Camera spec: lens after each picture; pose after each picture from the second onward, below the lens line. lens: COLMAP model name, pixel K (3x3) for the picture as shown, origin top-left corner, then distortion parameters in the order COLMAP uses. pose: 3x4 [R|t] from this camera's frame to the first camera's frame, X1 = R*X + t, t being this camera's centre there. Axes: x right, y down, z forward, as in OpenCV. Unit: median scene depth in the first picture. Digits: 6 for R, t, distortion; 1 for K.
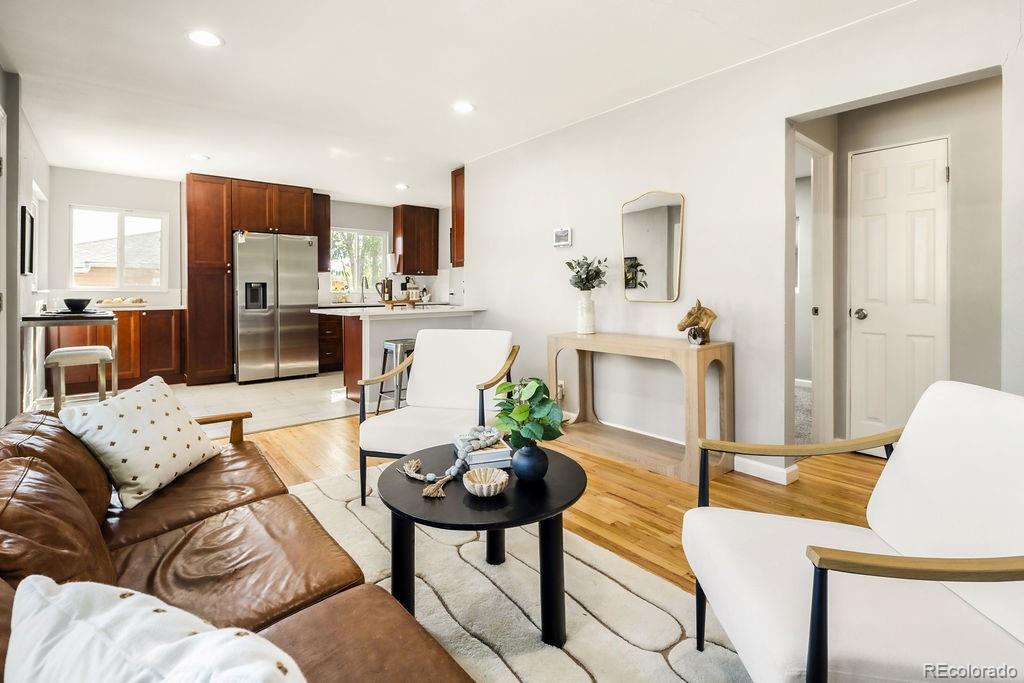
lens RADIAL K [[500.3, 0, 486.9], [0, 500.3, 292.6], [0, 0, 1]] dist [0.006543, -0.003381]
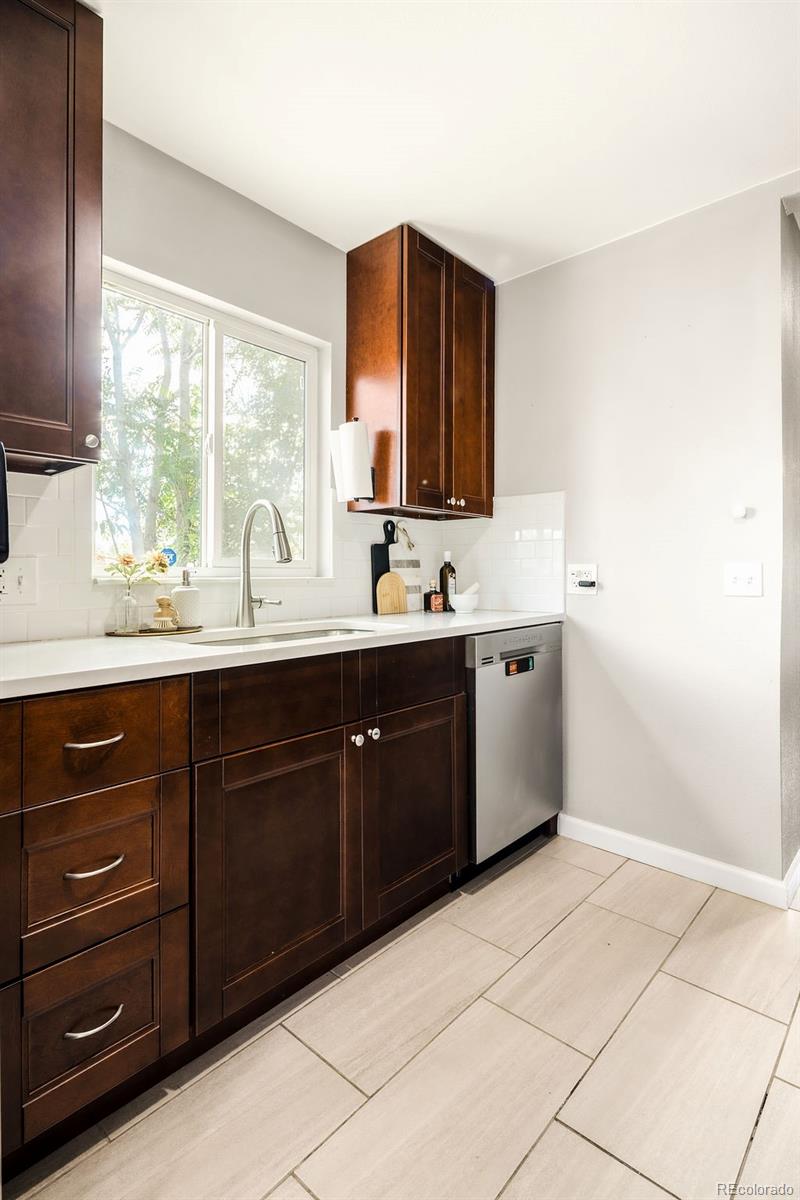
lens RADIAL K [[595.1, 0, 395.1], [0, 595.1, 568.8], [0, 0, 1]] dist [0.004499, -0.002733]
pose [[0.978866, -0.003194, 0.204477, -0.288263], [0.005691, 0.999916, -0.011622, -0.002525], [-0.204423, 0.012540, 0.978802, 0.878080]]
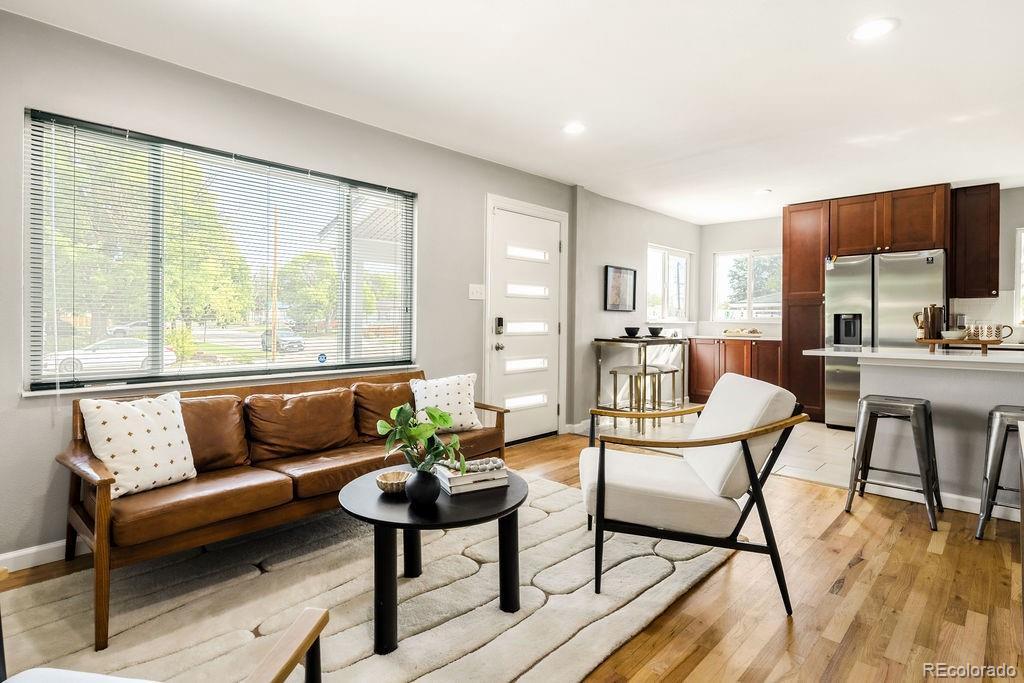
lens RADIAL K [[500.3, 0, 483.7], [0, 500.3, 318.4], [0, 0, 1]] dist [0.006543, -0.003381]
pose [[0.129654, -0.002323, -0.991557, 0.302296], [-0.011370, 0.999928, -0.003829, -0.001686], [0.991494, 0.011771, 0.129618, 0.253294]]
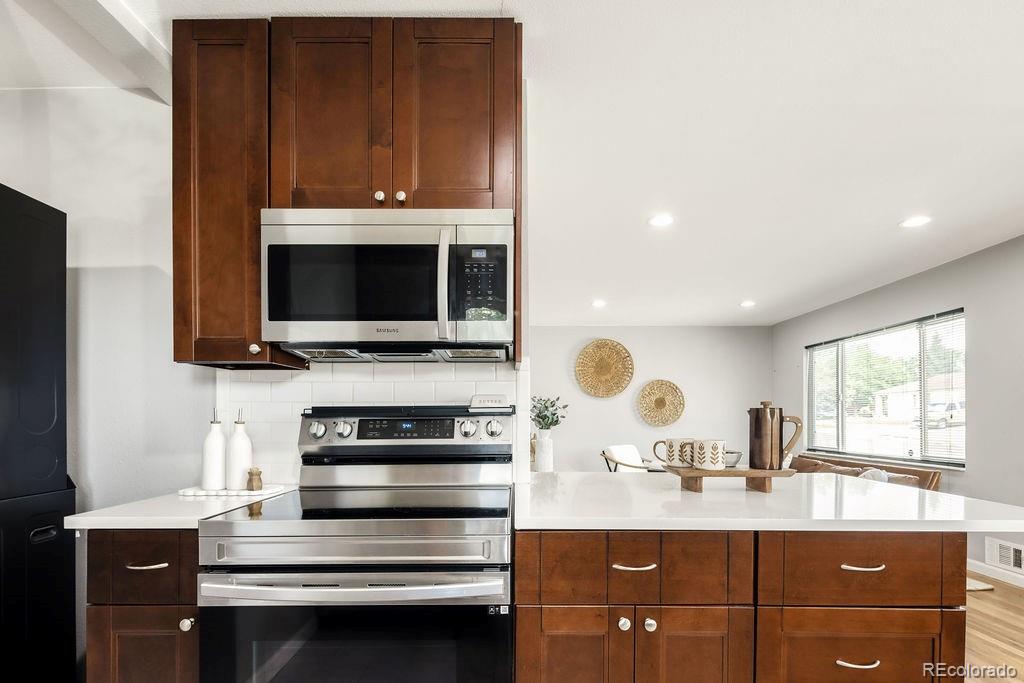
lens RADIAL K [[500.3, 0, 515.4], [0, 500.3, 421.8], [0, 0, 1]] dist [0.006543, -0.003381]
pose [[-0.809204, 0.002666, 0.587522, -0.209659], [0.008917, 0.999930, 0.007743, -0.016494], [-0.587461, 0.011505, -0.809171, 1.091205]]
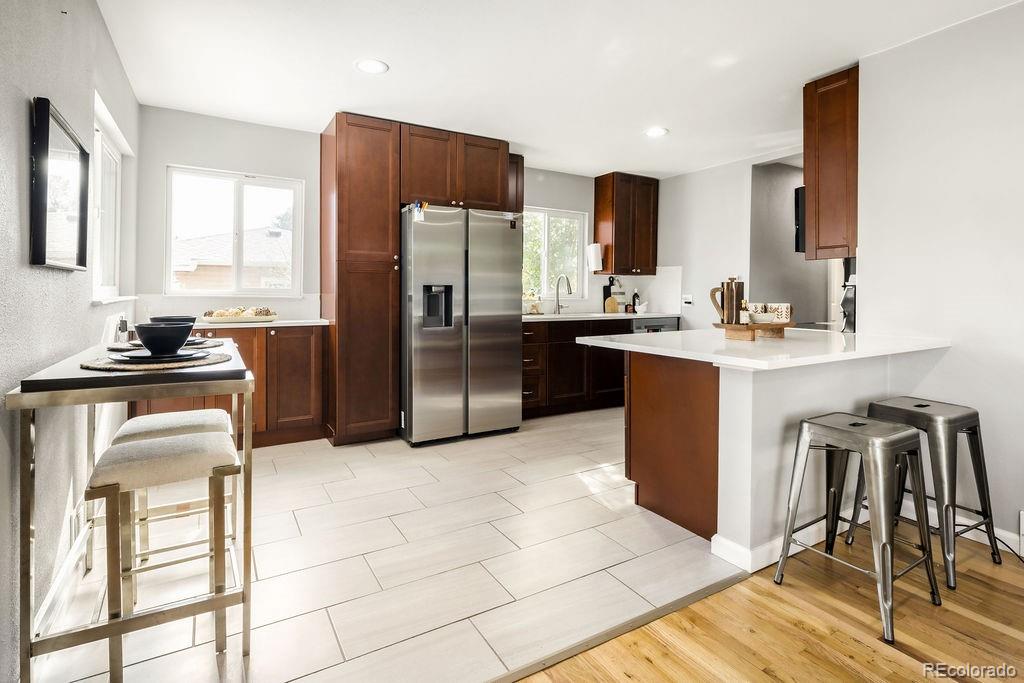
lens RADIAL K [[500.3, 0, 509.6], [0, 500.3, 293.9], [0, 0, 1]] dist [0.006543, -0.003381]
pose [[0.993619, 0.007454, -0.112546, -0.287030], [-0.007313, 0.999972, 0.001670, -0.010208], [0.112555, -0.000836, 0.993645, 0.366793]]
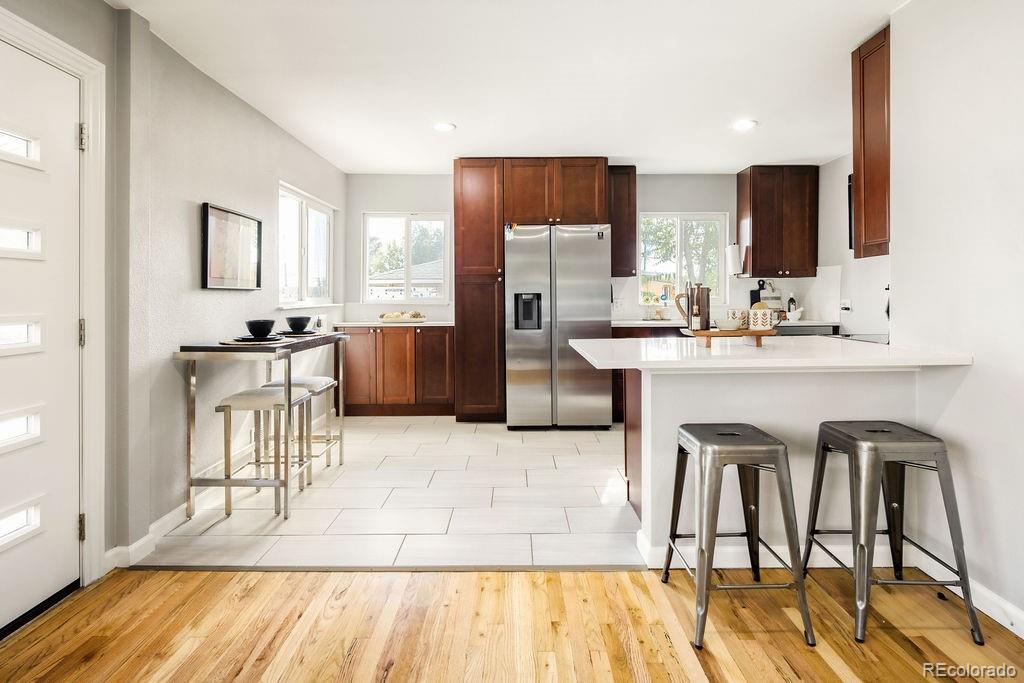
lens RADIAL K [[500.3, 0, 507.9], [0, 500.3, 297.7], [0, 0, 1]] dist [0.006543, -0.003381]
pose [[0.796840, -0.002354, -0.604186, -0.038853], [0.002300, 0.999997, -0.000862, -0.012426], [0.604186, -0.000702, 0.796843, 0.379979]]
